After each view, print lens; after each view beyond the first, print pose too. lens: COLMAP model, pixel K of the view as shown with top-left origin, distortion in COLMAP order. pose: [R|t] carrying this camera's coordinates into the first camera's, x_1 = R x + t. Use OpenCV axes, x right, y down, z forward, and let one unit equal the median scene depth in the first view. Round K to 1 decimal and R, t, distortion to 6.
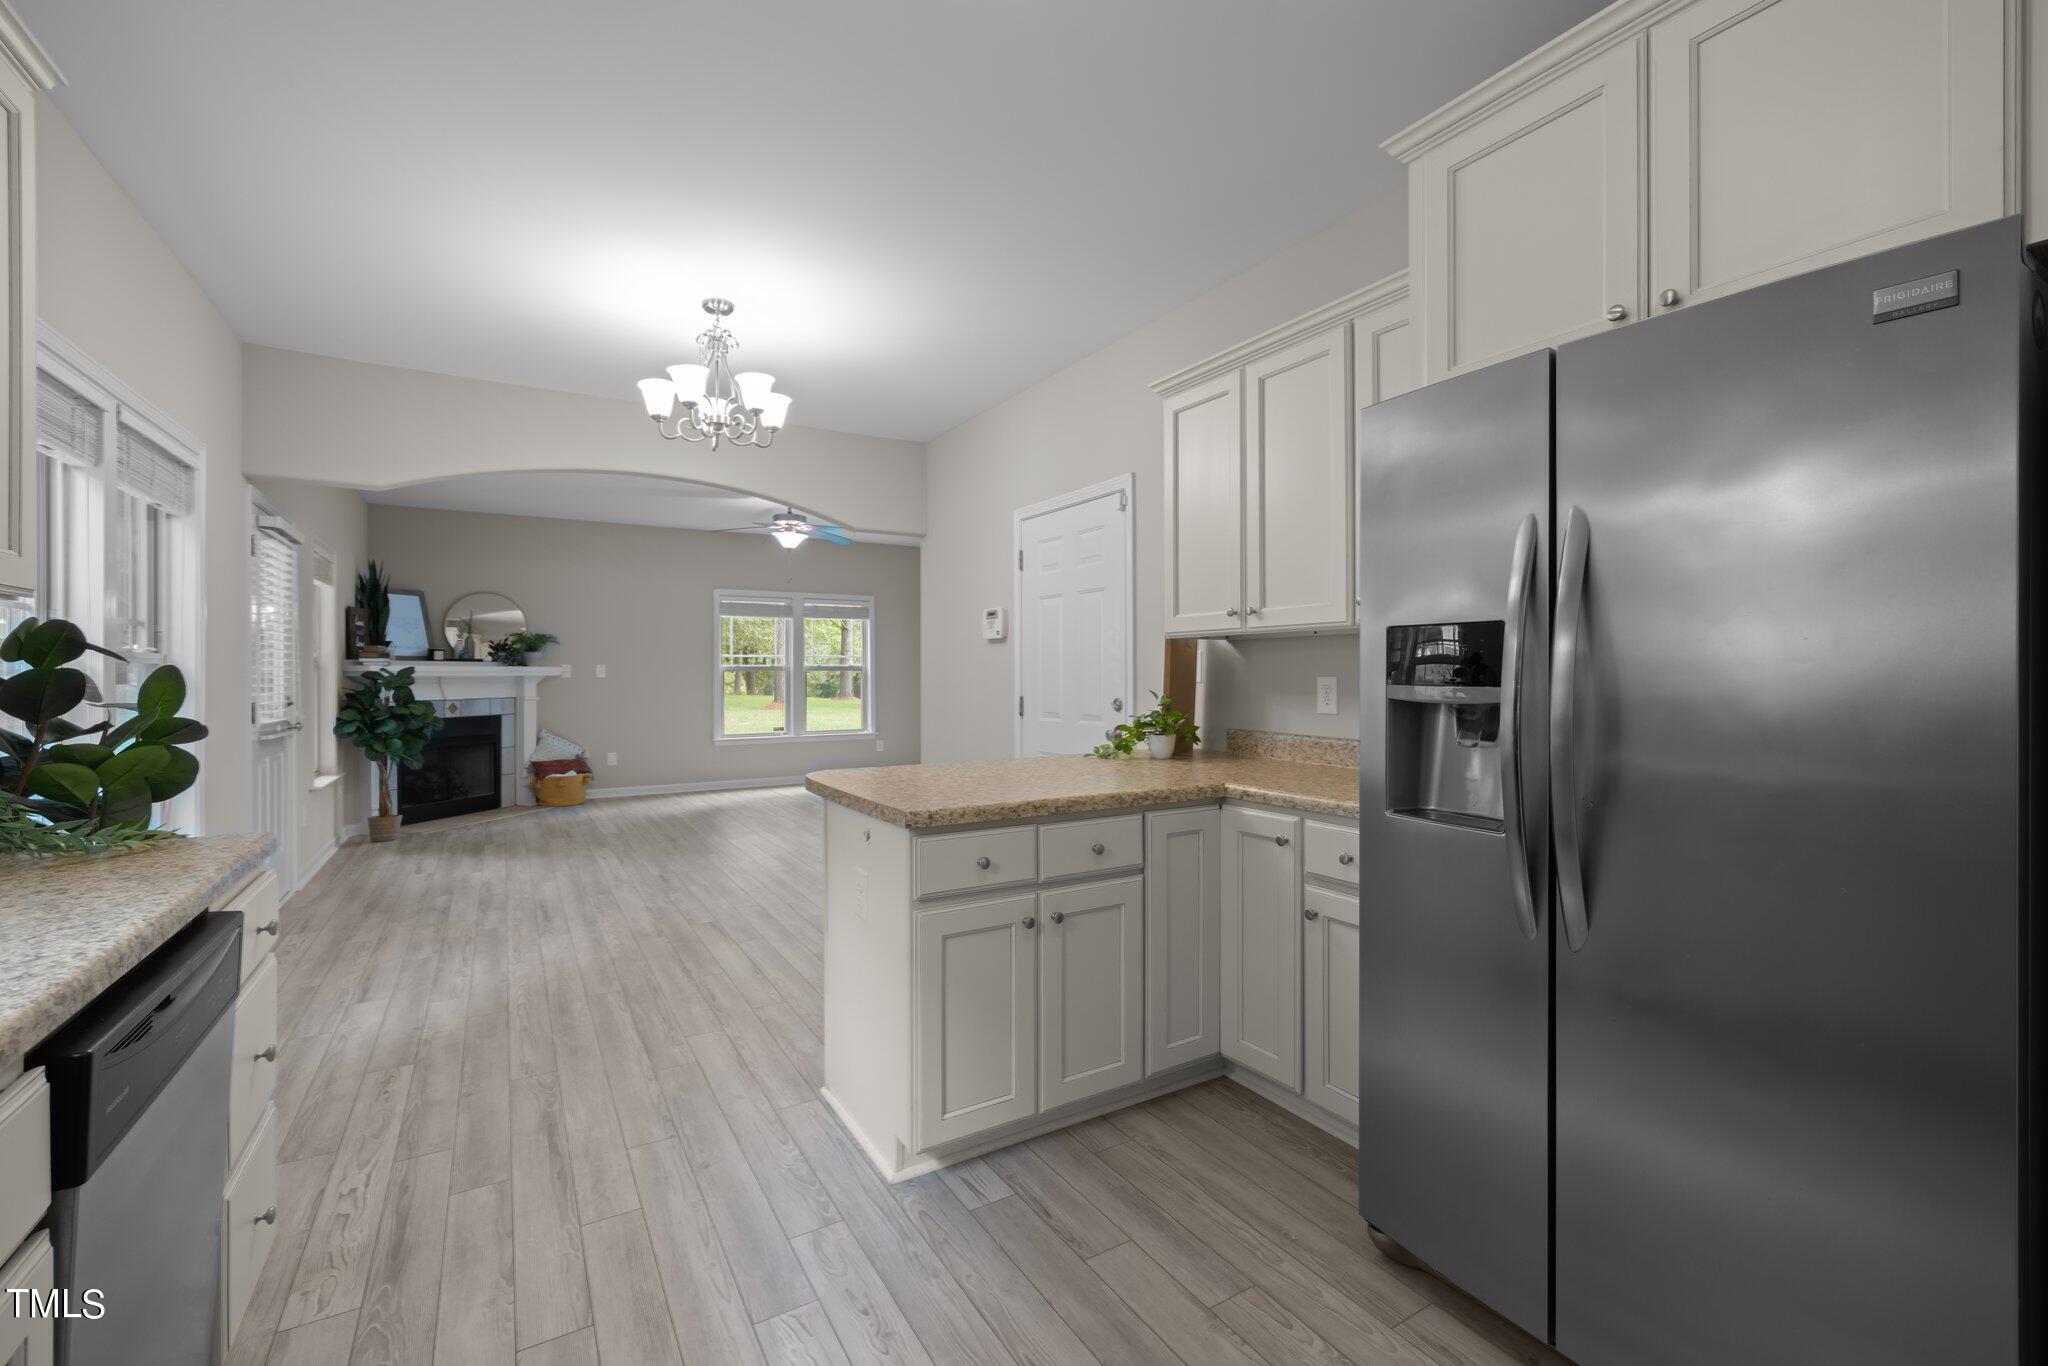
lens RADIAL K [[860.7, 0, 1021.9], [0, 860.7, 669.4], [0, 0, 1]] dist [0.004784, -0.000051]
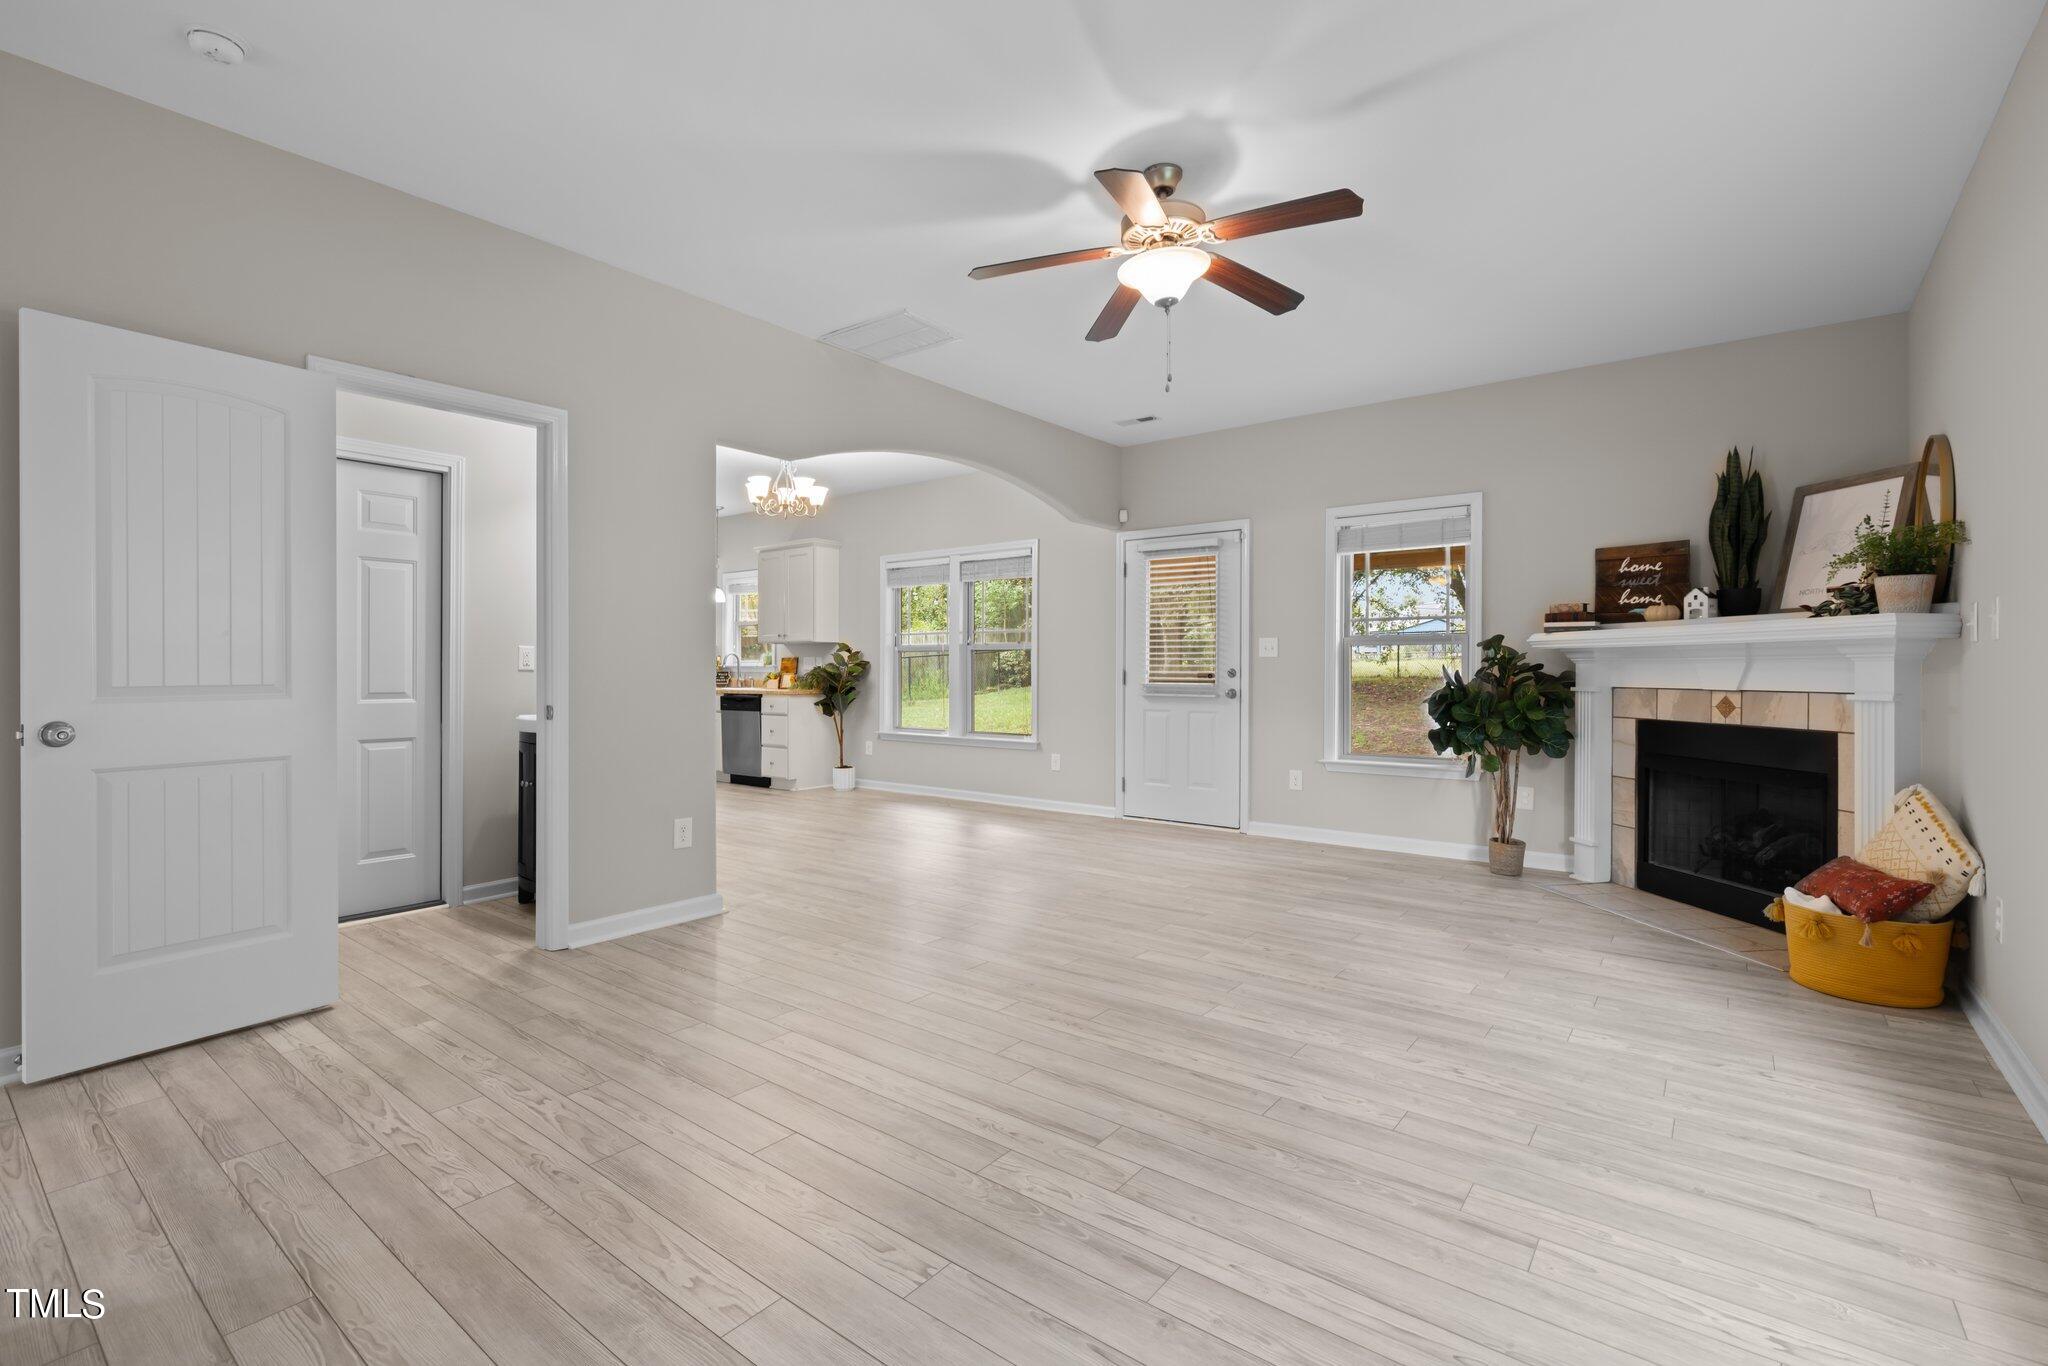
lens RADIAL K [[927.3, 0, 1018.4], [0, 927.3, 672.0], [0, 0, 1]] dist [-0.000625, 0.000084]
pose [[-0.935002, 0.002598, -0.354633, -0.072874], [0.003117, 0.999995, -0.000892, 0.026856], [0.354629, -0.001939, -0.935005, 1.579699]]
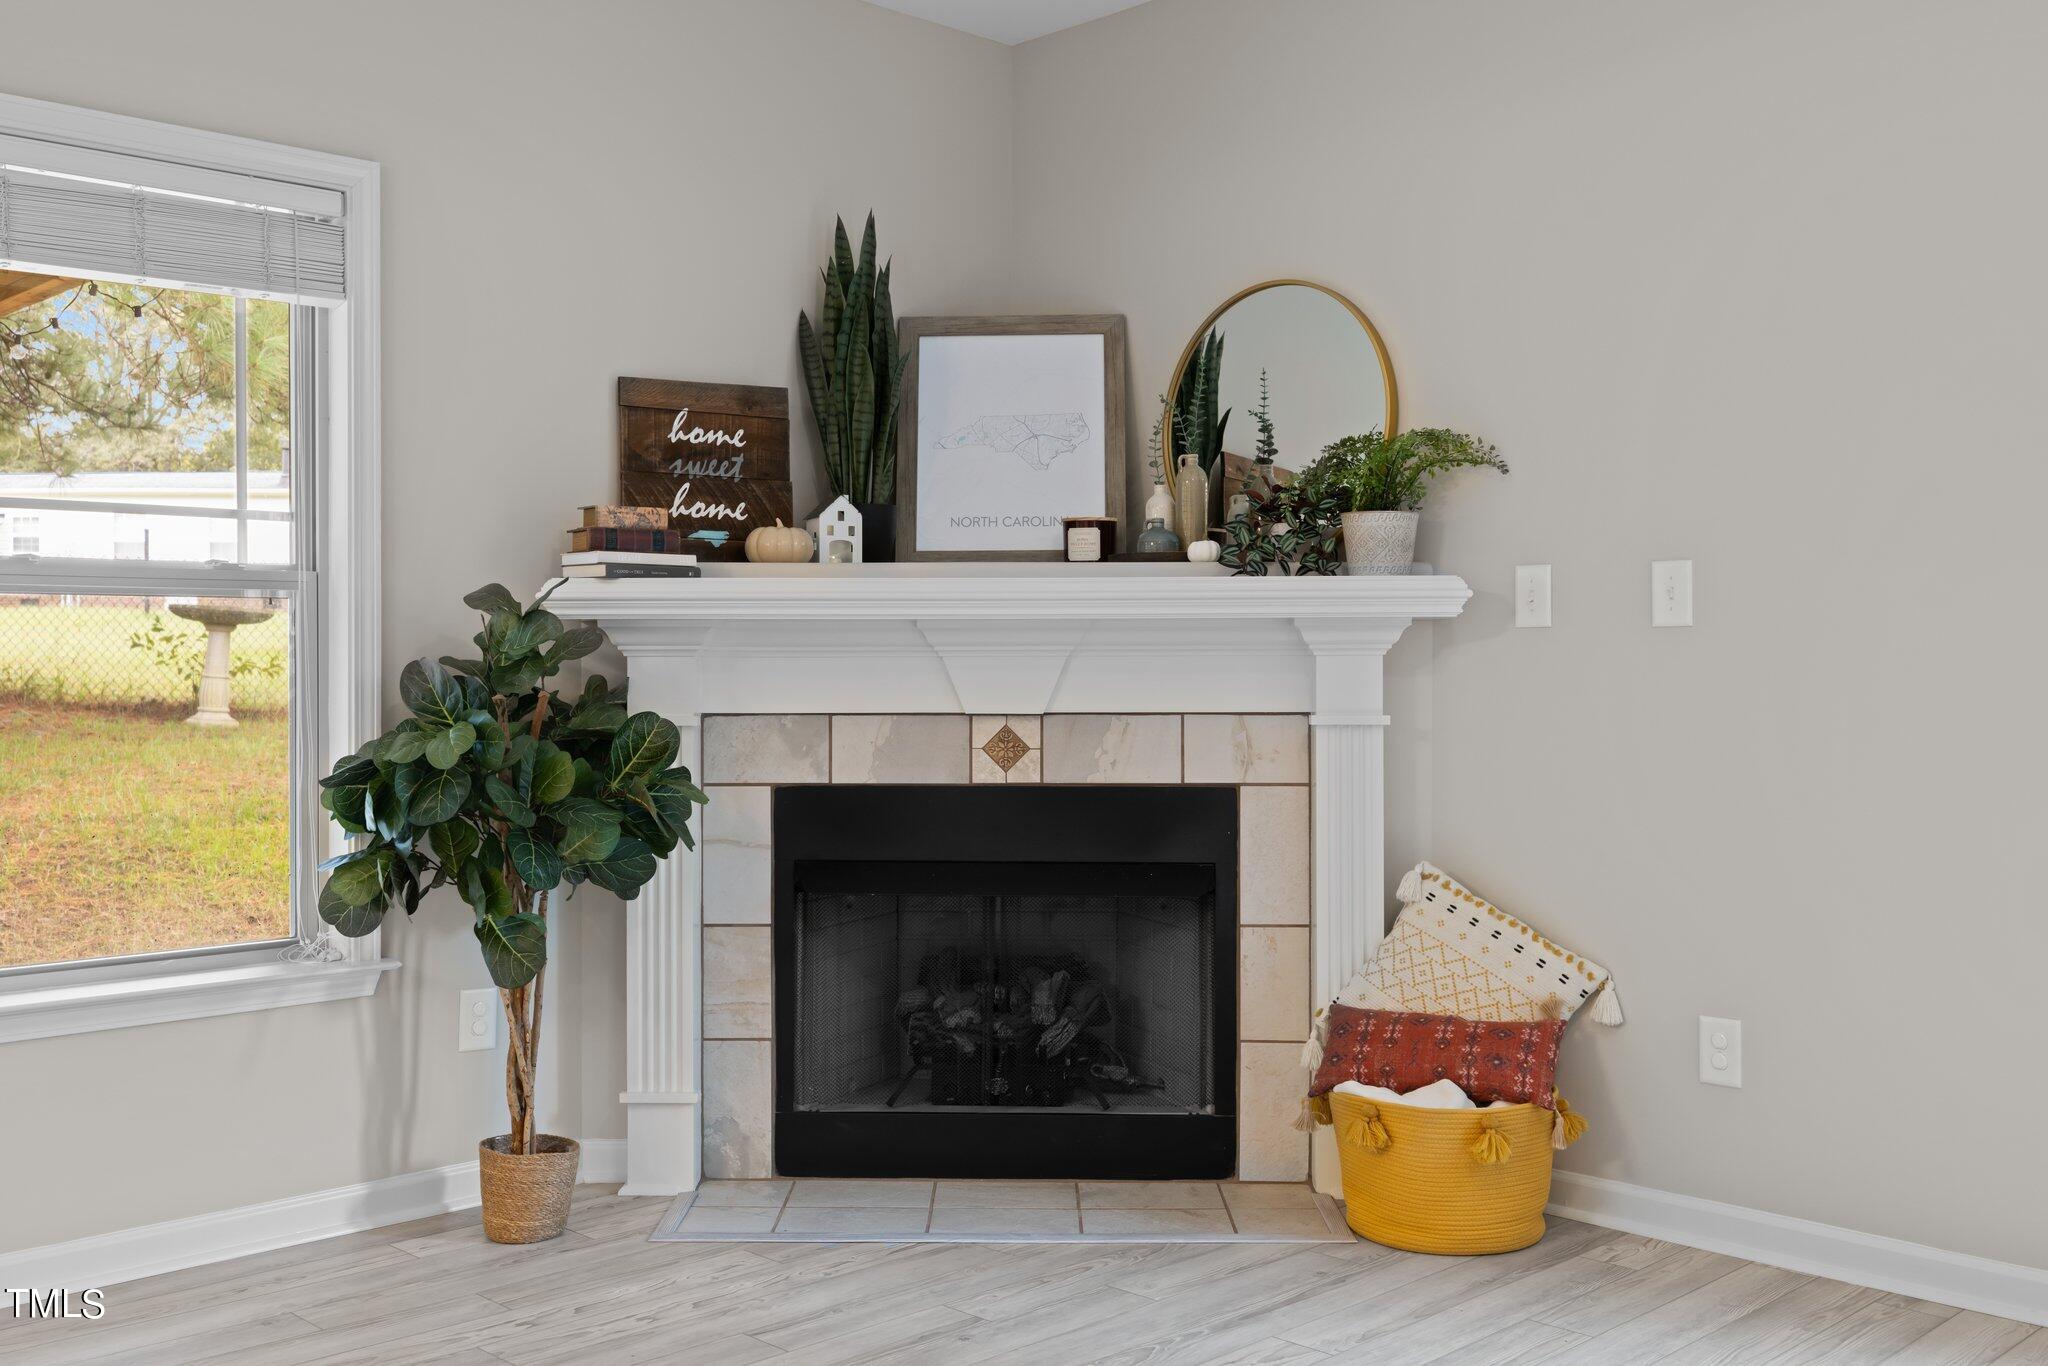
lens RADIAL K [[1971.5, 0, 1011.2], [0, 1971.5, 663.6], [0, 0, 1]] dist [0.005003, 0.003682]
pose [[0.225021, 0.004704, -0.974343, -0.111835], [0.005611, 0.999966, 0.006124, 0.019465], [0.974338, -0.006845, 0.224987, 1.004296]]
